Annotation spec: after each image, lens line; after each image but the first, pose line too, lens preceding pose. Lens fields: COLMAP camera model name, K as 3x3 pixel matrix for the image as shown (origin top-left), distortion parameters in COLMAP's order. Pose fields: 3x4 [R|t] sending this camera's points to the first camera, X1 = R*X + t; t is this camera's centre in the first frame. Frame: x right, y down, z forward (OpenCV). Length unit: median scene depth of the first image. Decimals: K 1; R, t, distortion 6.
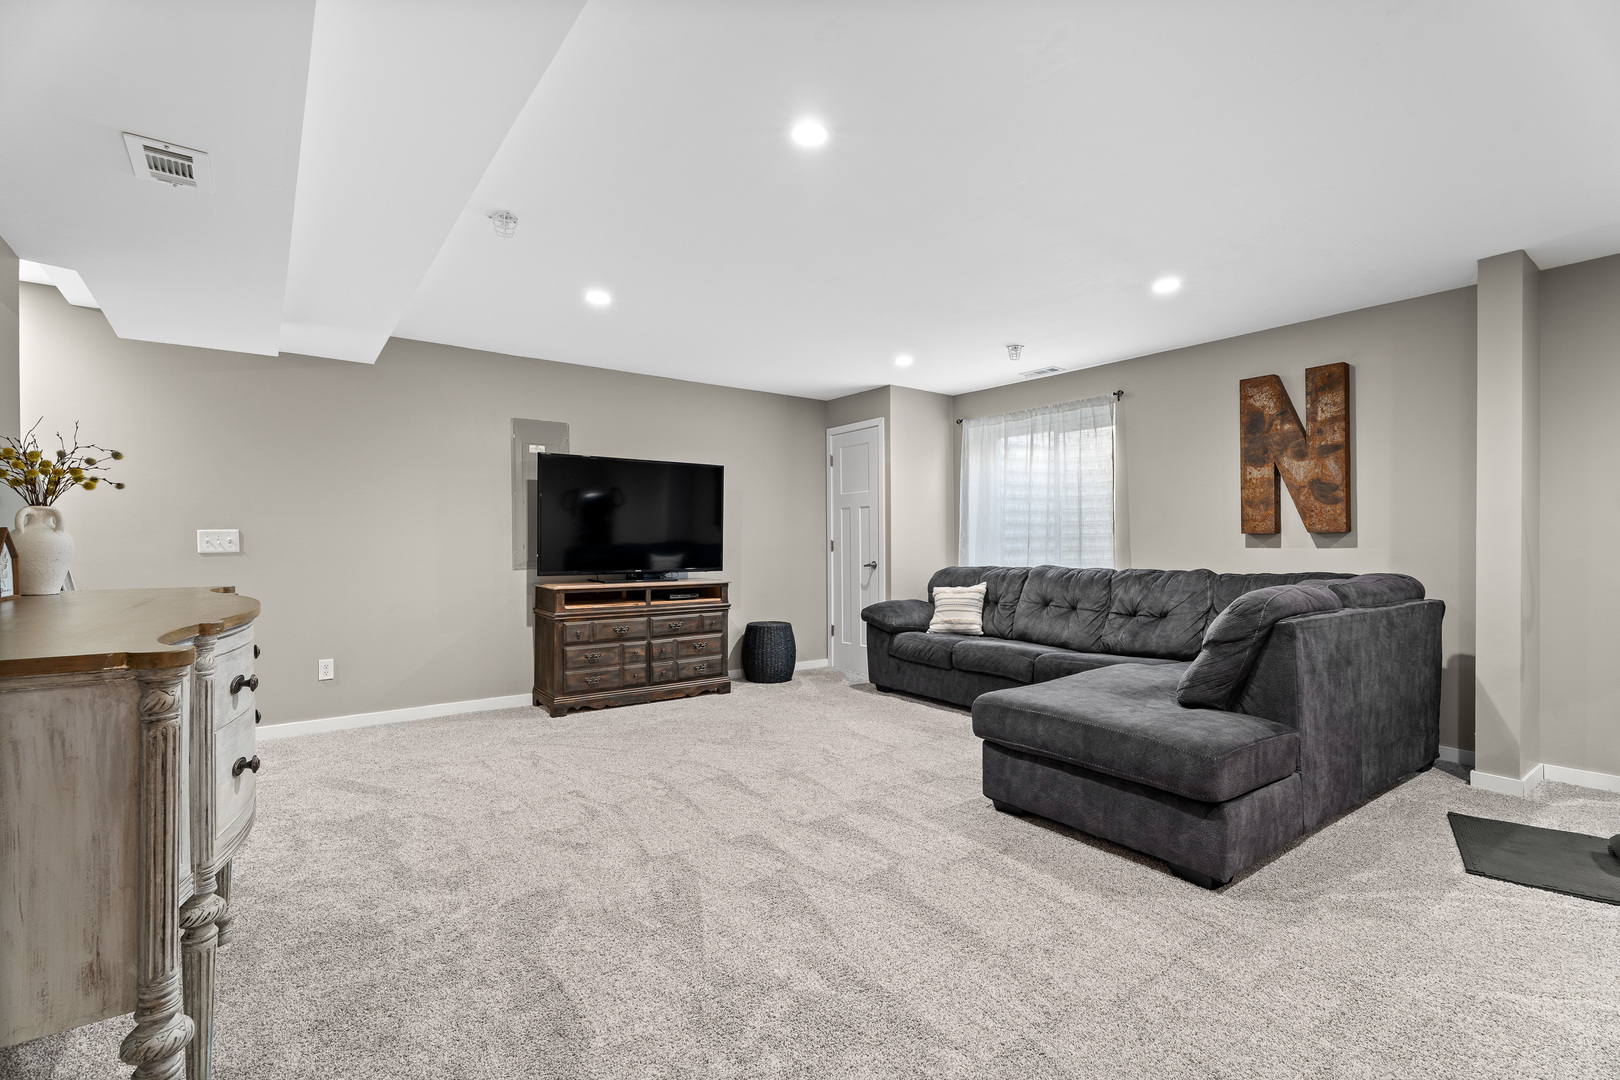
lens RADIAL K [[710.6, 0, 810.0], [0, 710.6, 540.0], [0, 0, 1]] dist [-0.001185, -0.000124]
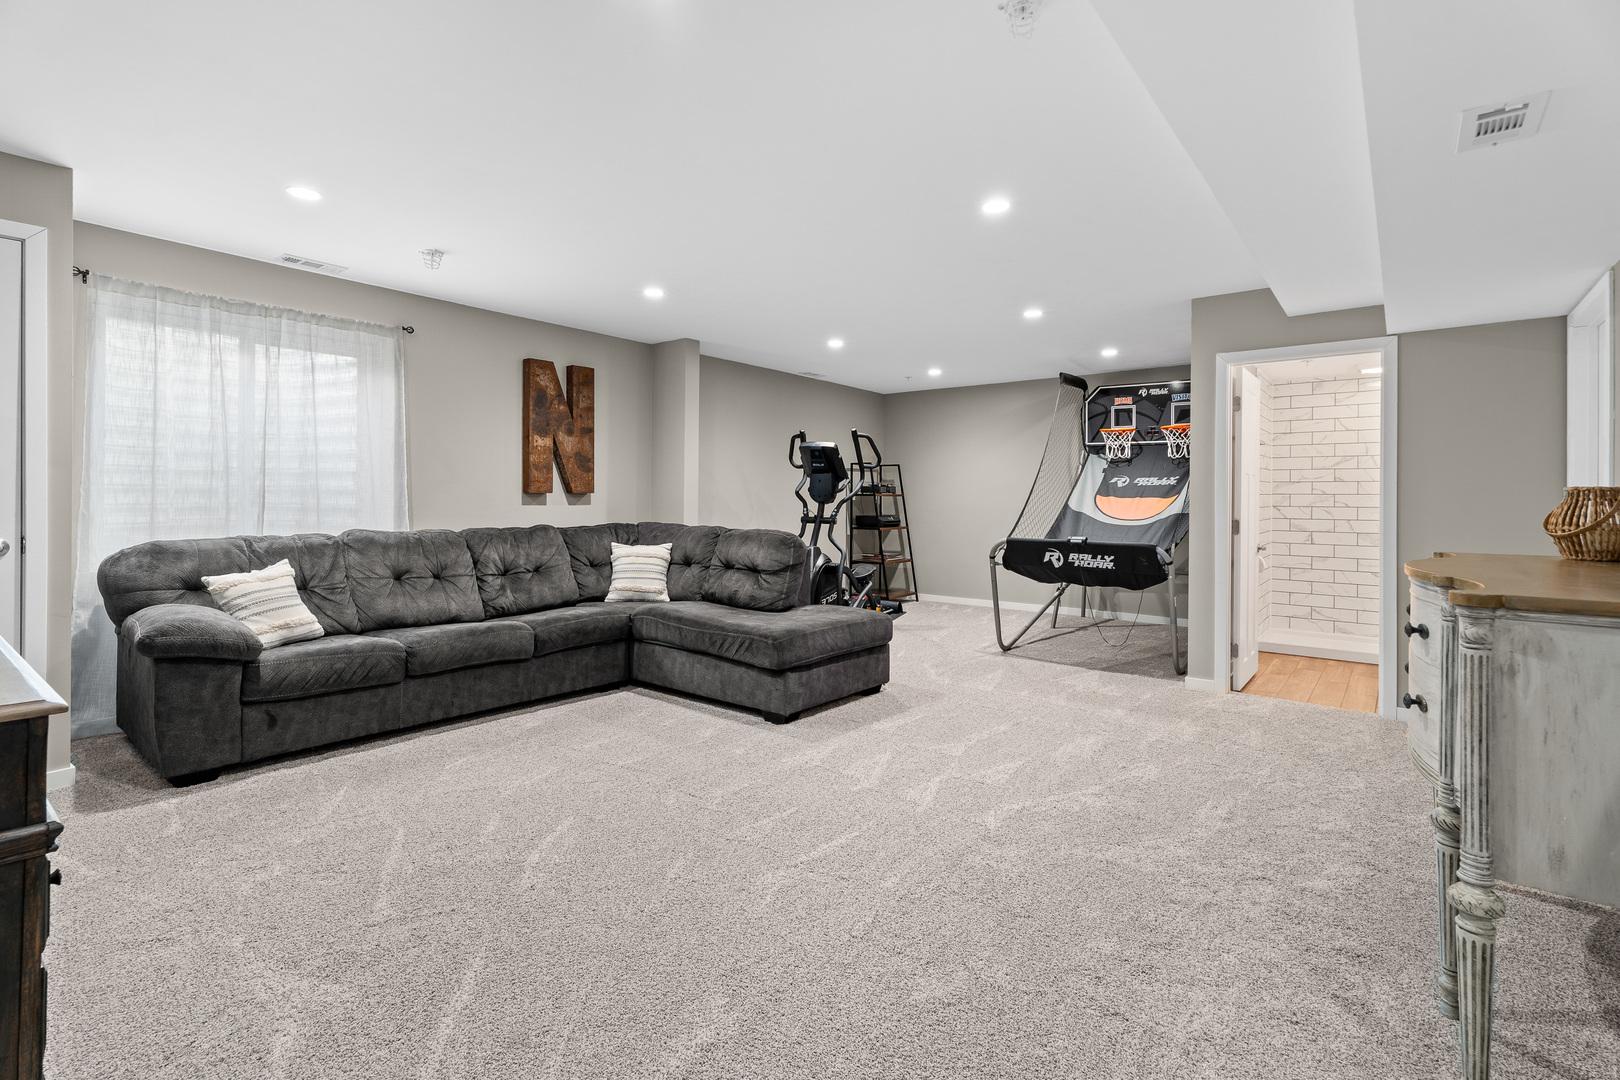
lens RADIAL K [[743.2, 0, 809.6], [0, 743.2, 500.9], [0, 0, 1]] dist [-0.000391, 0.000019]
pose [[-0.246602, -0.001562, 0.969116, -0.677056], [-0.015589, 0.999876, -0.002355, -0.000489], [-0.968991, -0.015688, -0.246596, 0.880234]]
